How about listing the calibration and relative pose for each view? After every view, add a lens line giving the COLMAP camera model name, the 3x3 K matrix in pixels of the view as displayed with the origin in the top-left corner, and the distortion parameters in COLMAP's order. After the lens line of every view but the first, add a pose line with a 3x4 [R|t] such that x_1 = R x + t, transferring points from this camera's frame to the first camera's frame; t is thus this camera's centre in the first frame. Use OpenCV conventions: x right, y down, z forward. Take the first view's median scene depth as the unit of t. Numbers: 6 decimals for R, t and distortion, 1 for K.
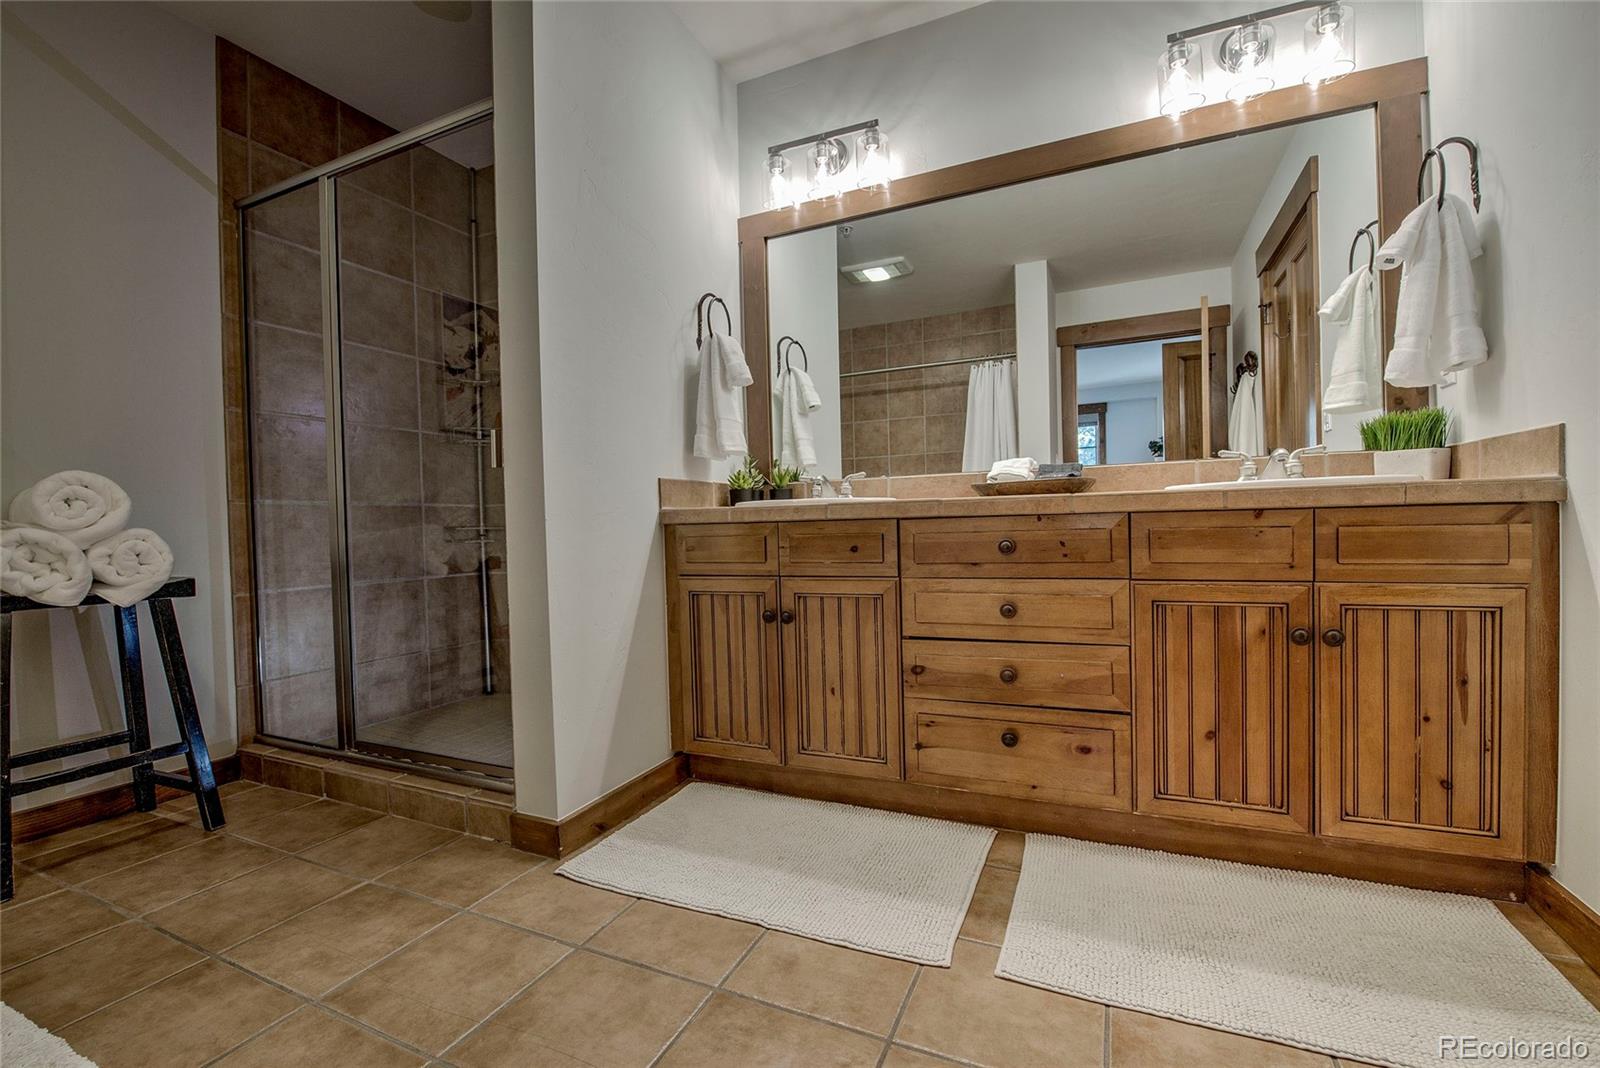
lens RADIAL K [[688.0, 0, 805.0], [0, 688.0, 538.0], [0, 0, 1]] dist [-0.019905, 0.000067]
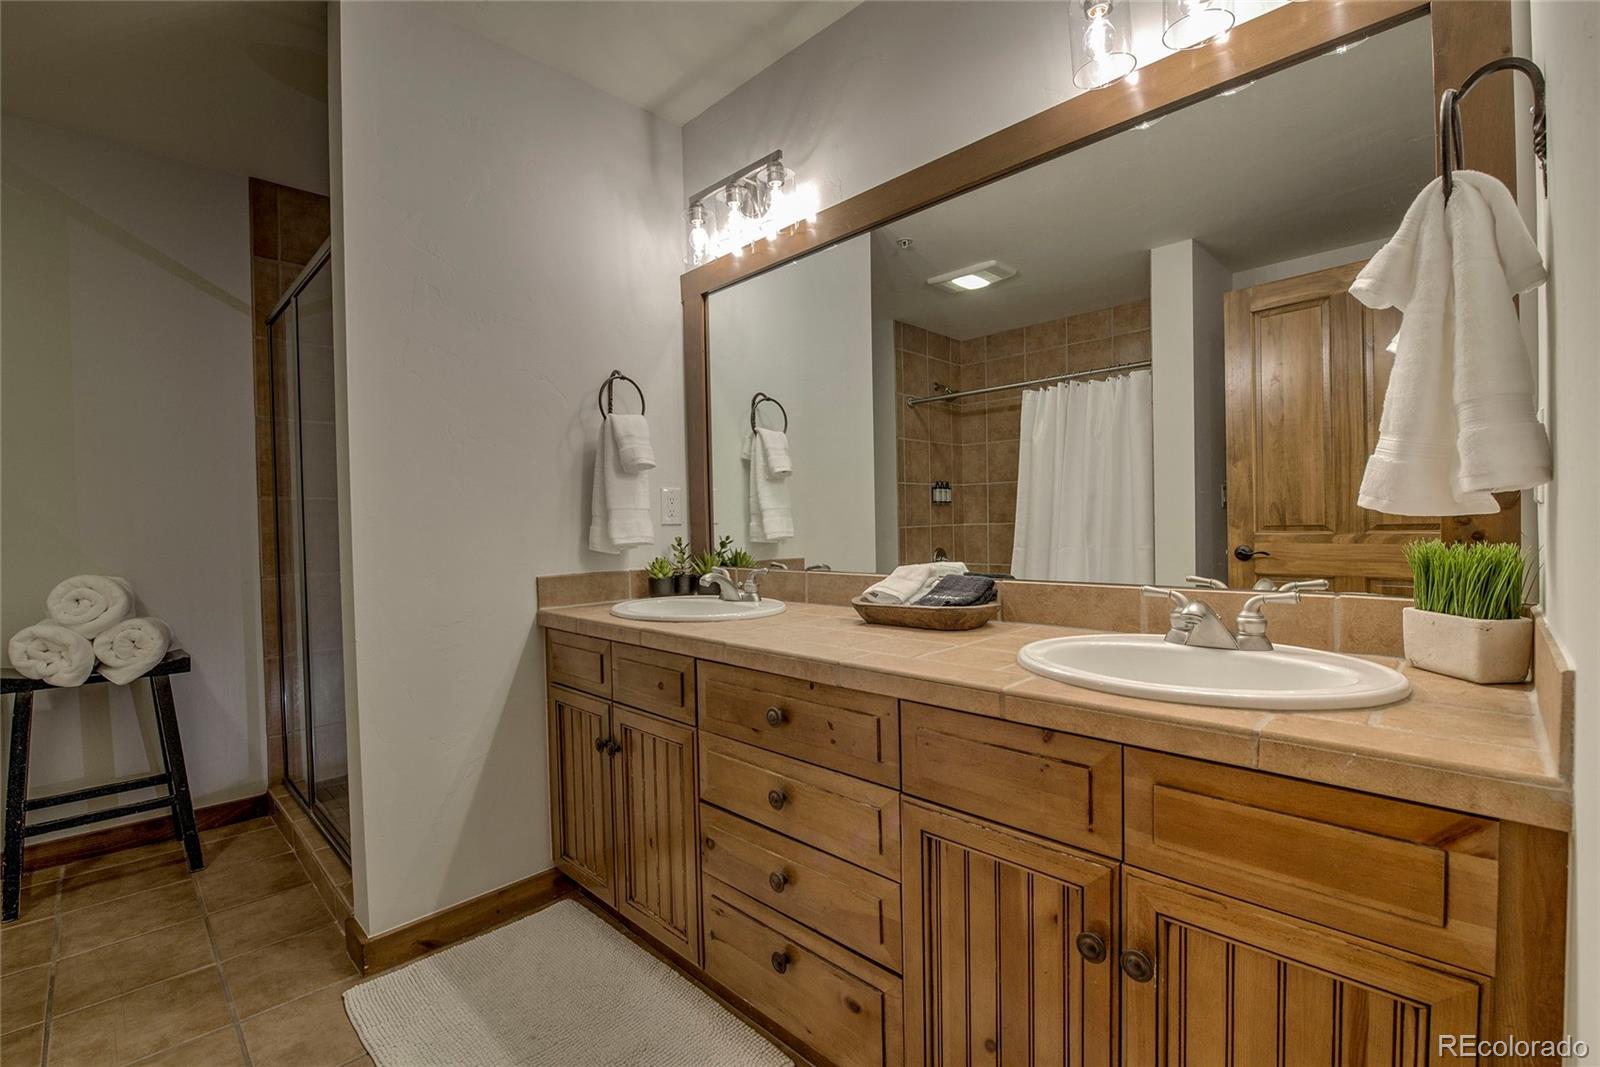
lens RADIAL K [[711.1, 0, 802.0], [0, 711.1, 535.5], [0, 0, 1]] dist [-0.015215, -0.001752]
pose [[0.935046, 0.014849, -0.354217, 0.543513], [-0.011993, 0.999875, 0.010259, -0.181170], [0.354325, -0.005345, 0.935107, 0.237101]]
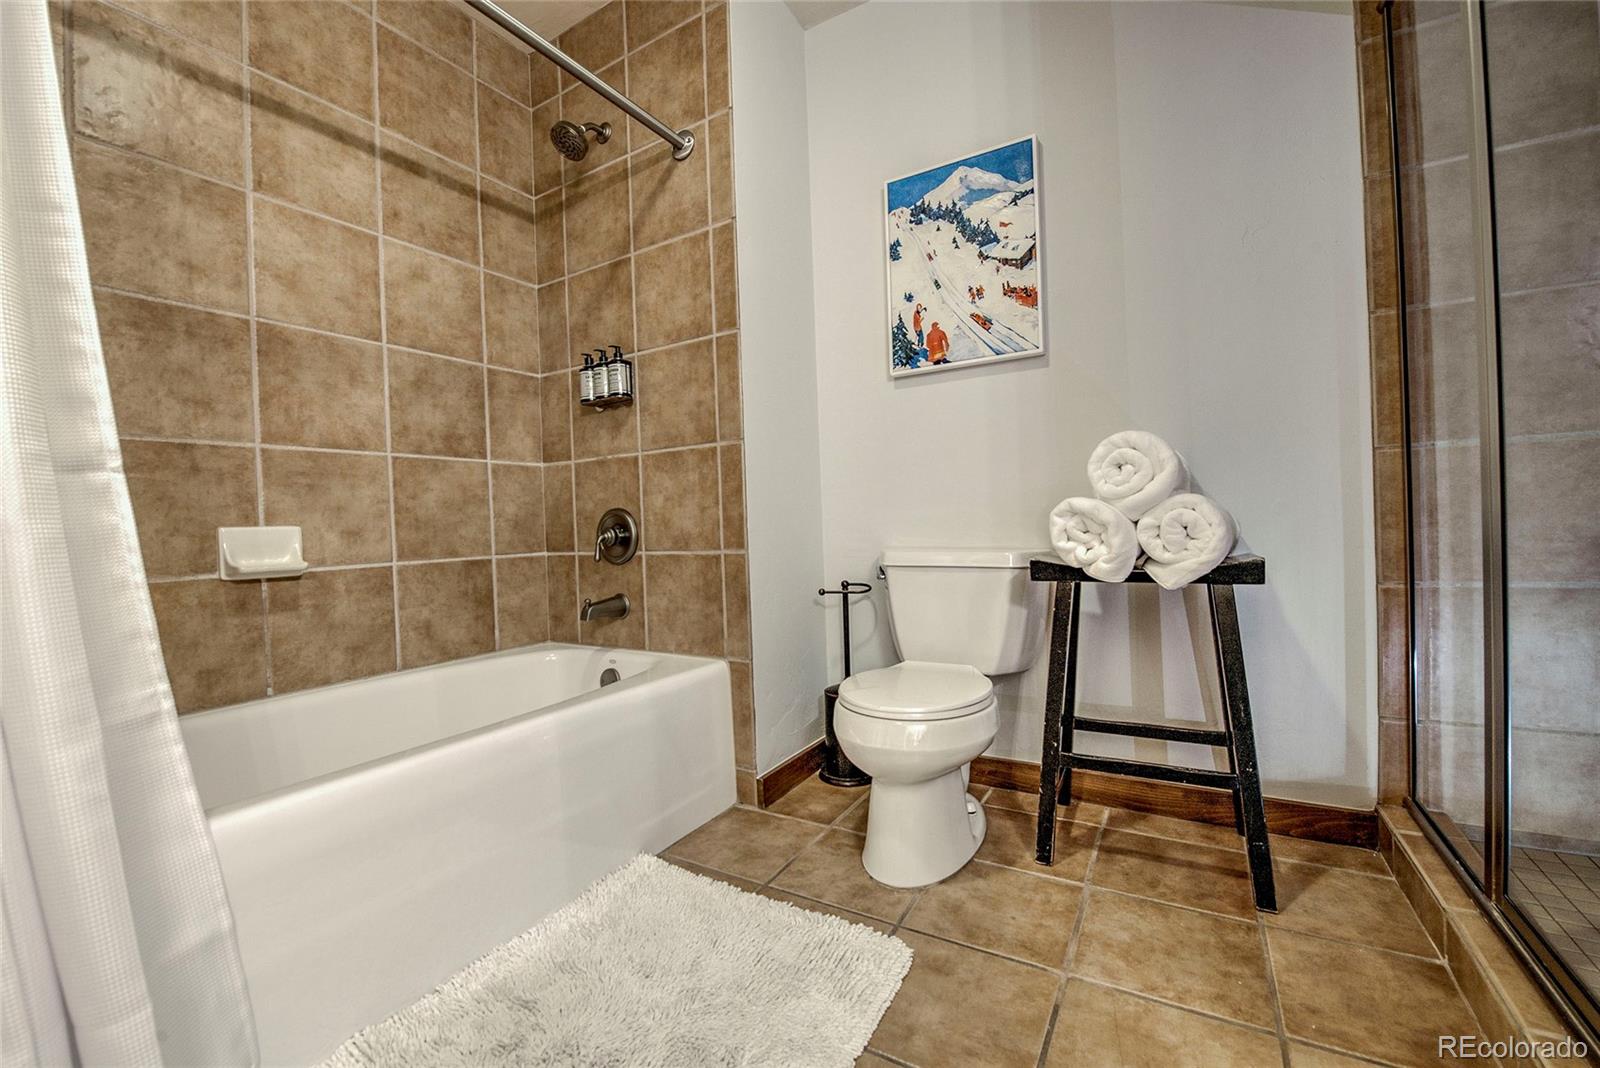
lens RADIAL K [[656.8, 0, 792.4], [0, 656.8, 534.6], [0, 0, 1]] dist [-0.022461, -0.000209]
pose [[-0.120334, 0.044519, -0.991735, -0.150392], [0.019142, 0.998912, 0.042519, -0.007249], [0.992549, -0.013867, -0.121055, 0.592295]]
